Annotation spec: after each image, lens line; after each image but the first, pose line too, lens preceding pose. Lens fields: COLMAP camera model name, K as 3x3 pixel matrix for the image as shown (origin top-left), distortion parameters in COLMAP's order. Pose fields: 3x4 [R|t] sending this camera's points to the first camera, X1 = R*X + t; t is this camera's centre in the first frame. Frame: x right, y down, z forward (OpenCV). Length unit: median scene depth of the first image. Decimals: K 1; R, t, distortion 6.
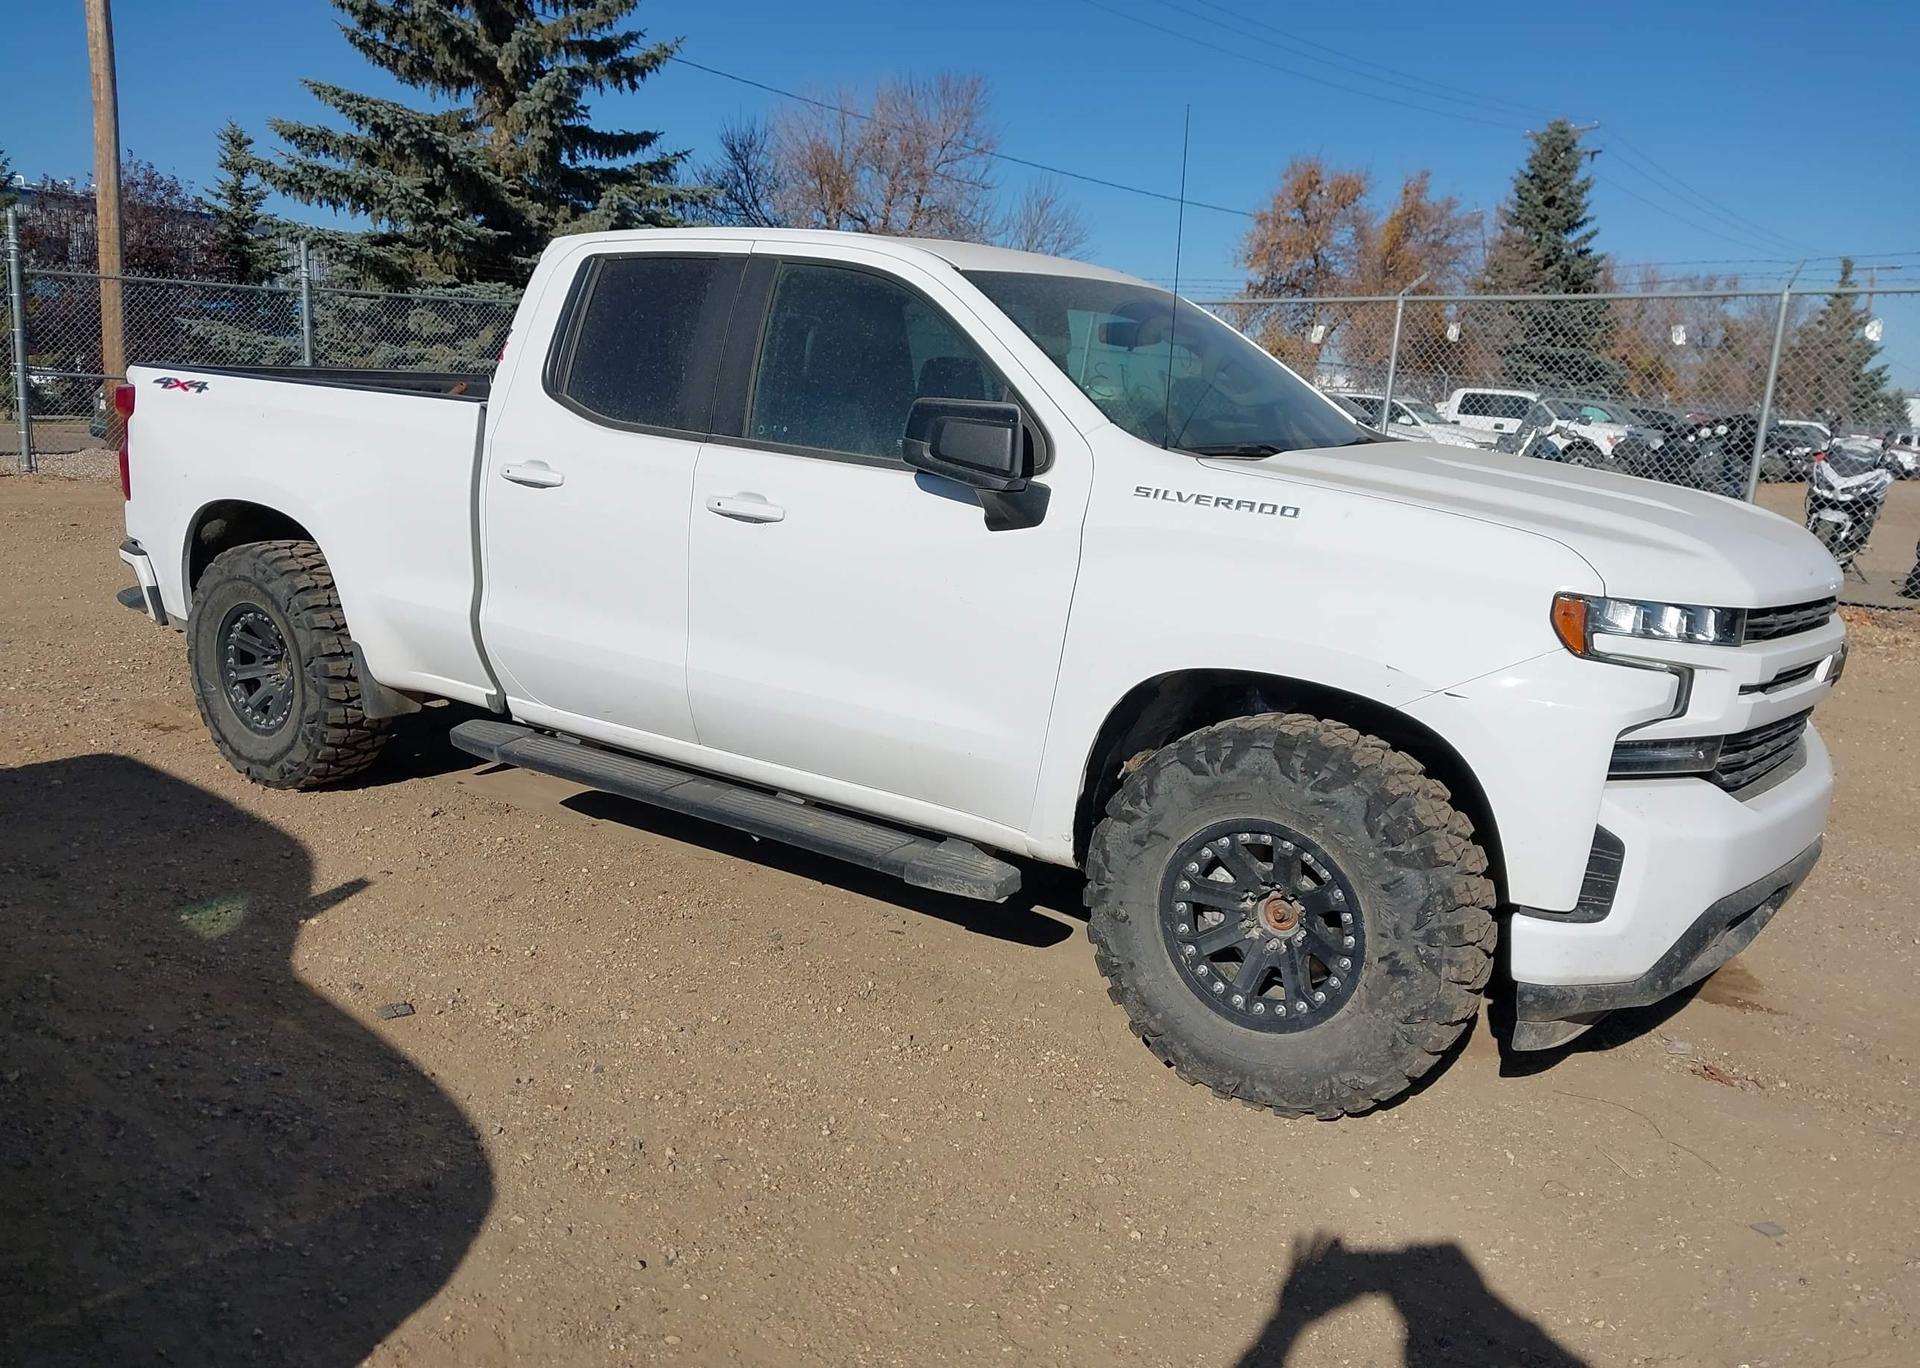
lens RADIAL K [[1507.0, 0, 952.2], [0, 1507.0, 757.8], [0, 0, 1]] dist [0.030290, -0.045935]
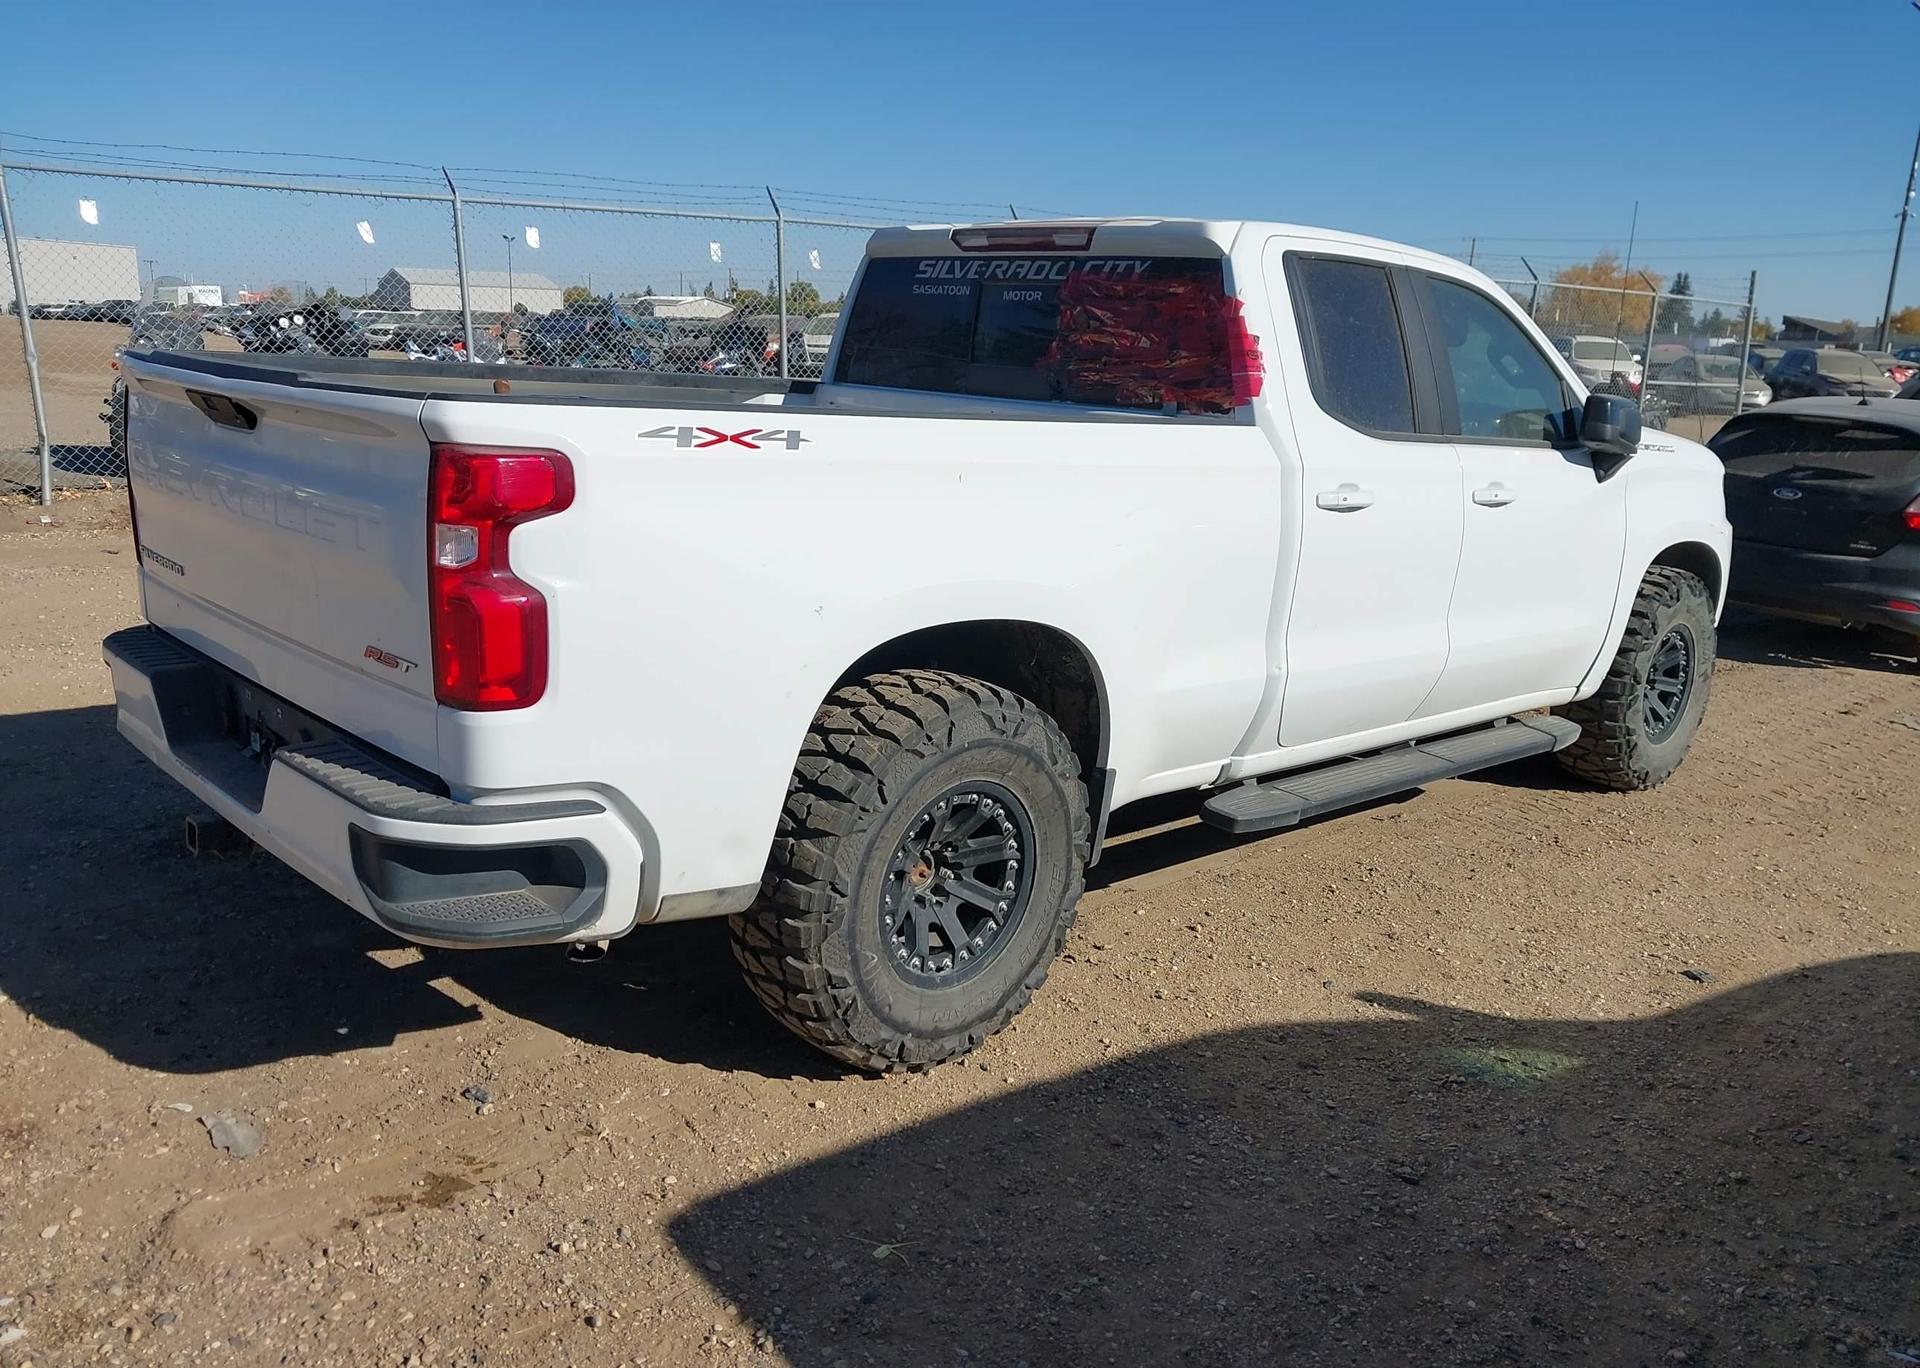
lens RADIAL K [[1507.0, 0, 952.2], [0, 1507.0, 757.8], [0, 0, 1]] dist [0.030290, -0.045935]
pose [[0.209809, -0.299005, 0.930901, -1.062001], [0.199362, 0.945173, 0.258656, -0.278890], [-0.957202, 0.131318, 0.257916, 0.870812]]
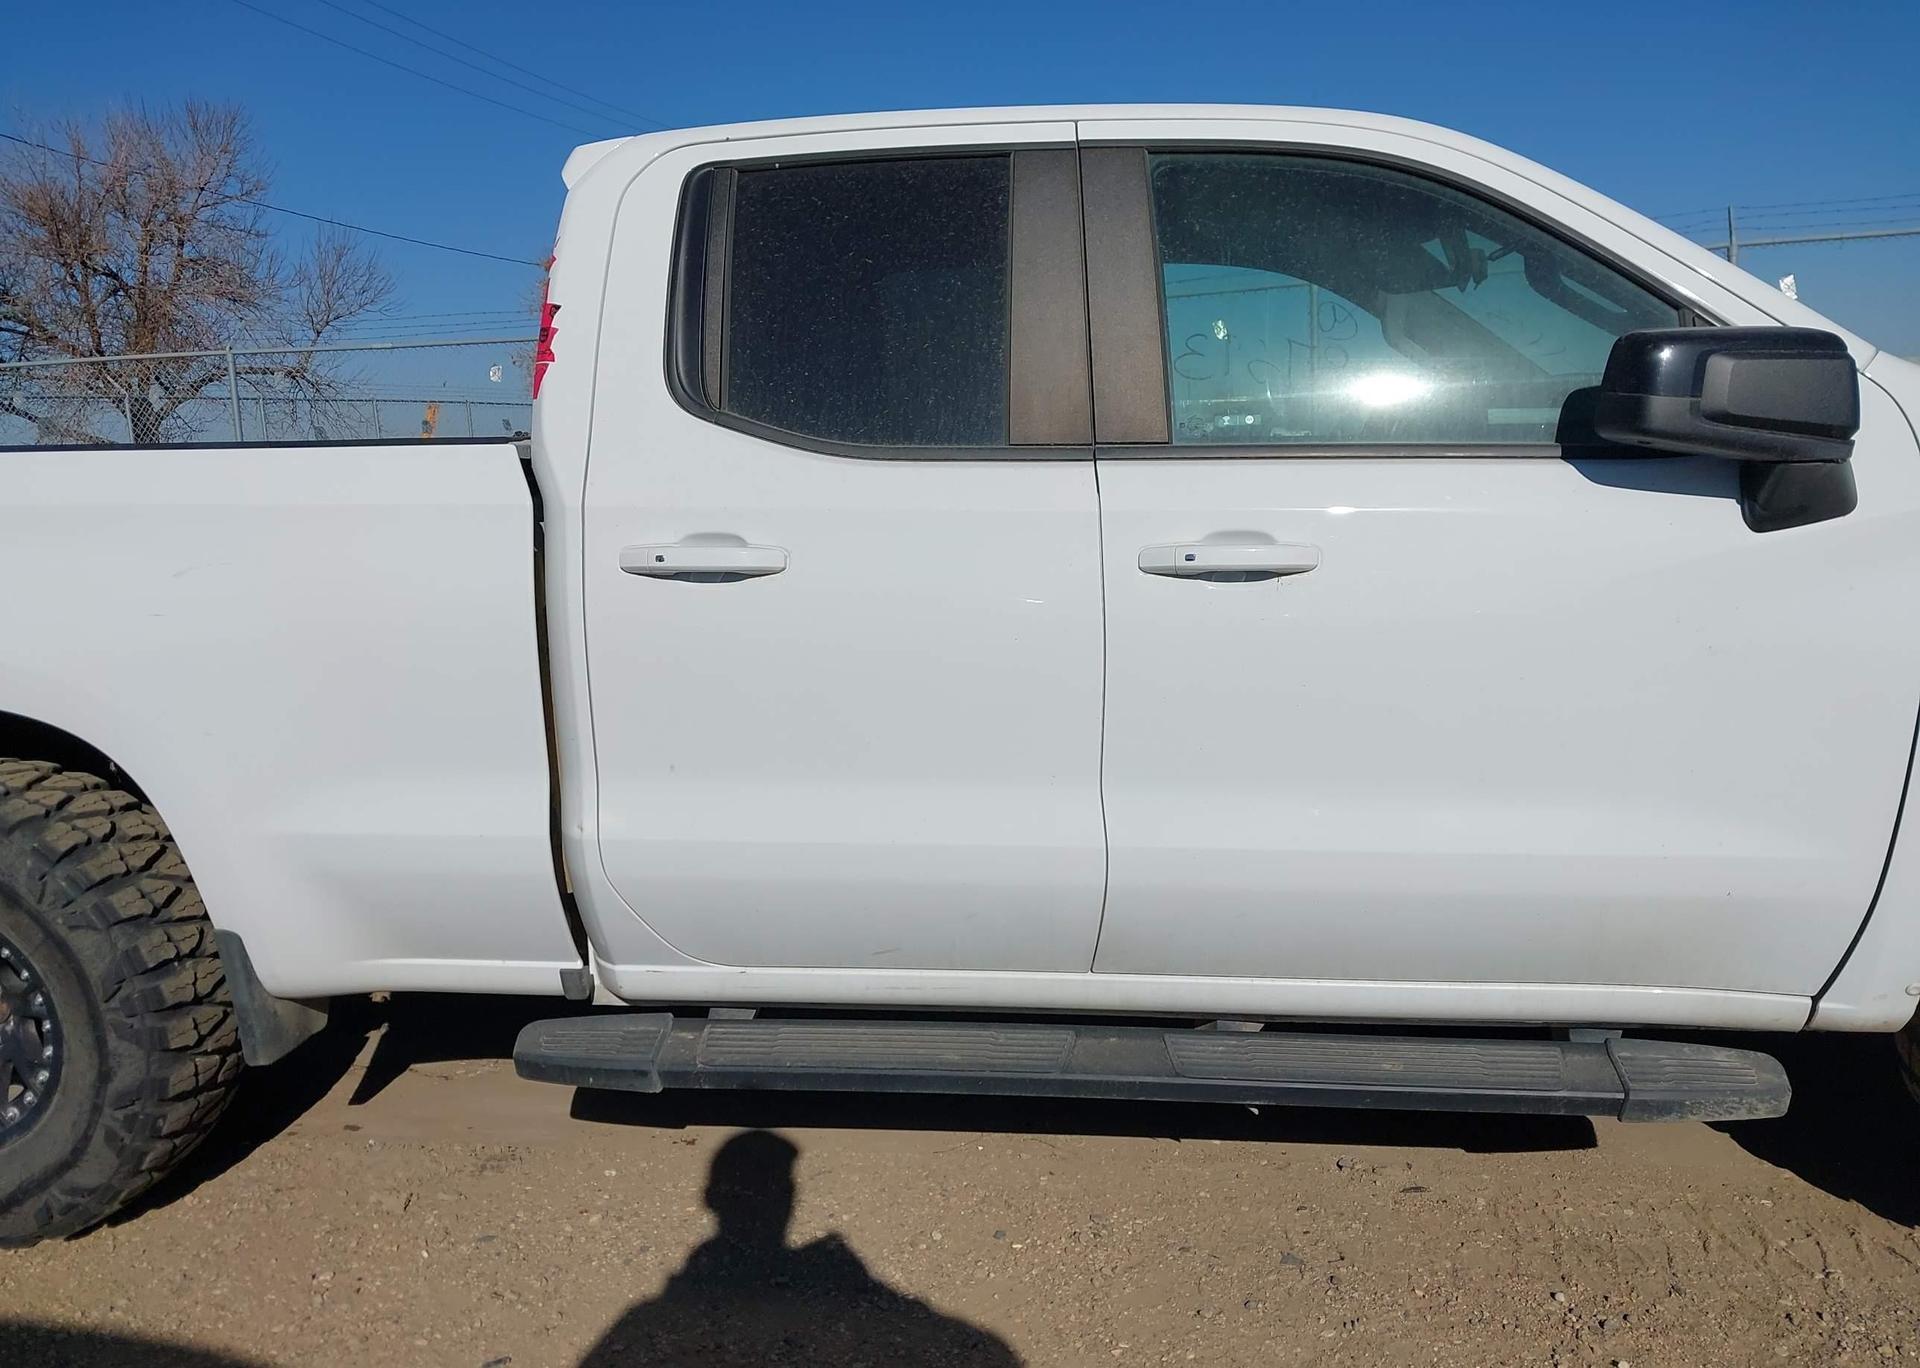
lens RADIAL K [[1507.0, 0, 952.2], [0, 1507.0, 757.8], [0, 0, 1]] dist [0.030290, -0.045935]
pose [[0.877327, -0.174295, 0.447123, -0.389633], [0.190286, 0.981685, 0.009304, -0.090439], [-0.440556, 0.076919, 0.894424, 0.414617]]
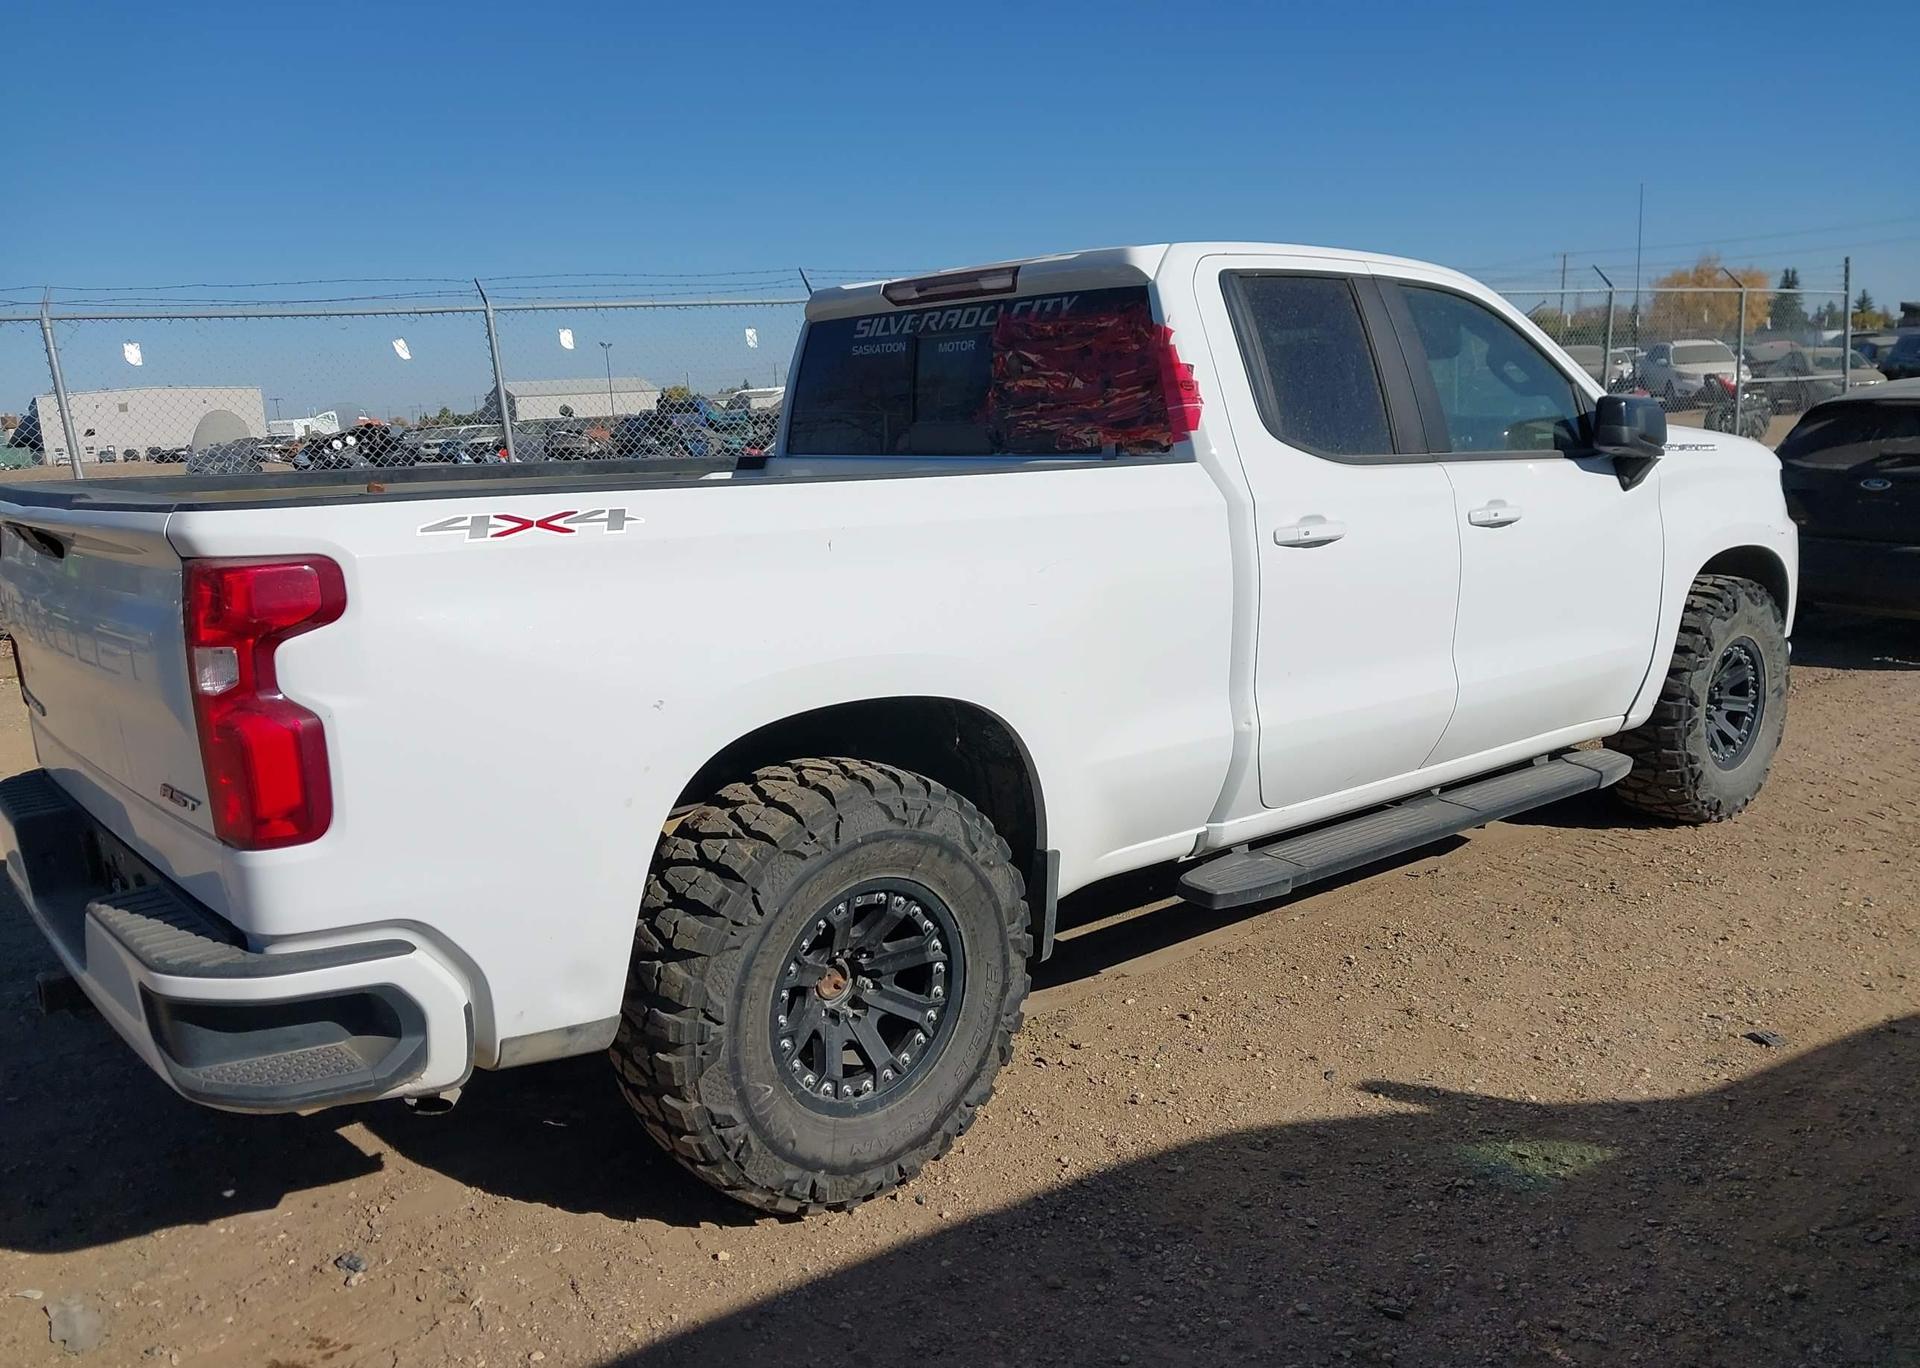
lens RADIAL K [[1507.0, 0, 952.2], [0, 1507.0, 757.8], [0, 0, 1]] dist [0.030290, -0.045935]
pose [[0.263364, -0.276456, 0.924236, -0.978847], [0.283772, 0.937872, 0.199673, -0.252512], [-0.922016, 0.209686, 0.325452, 0.805461]]
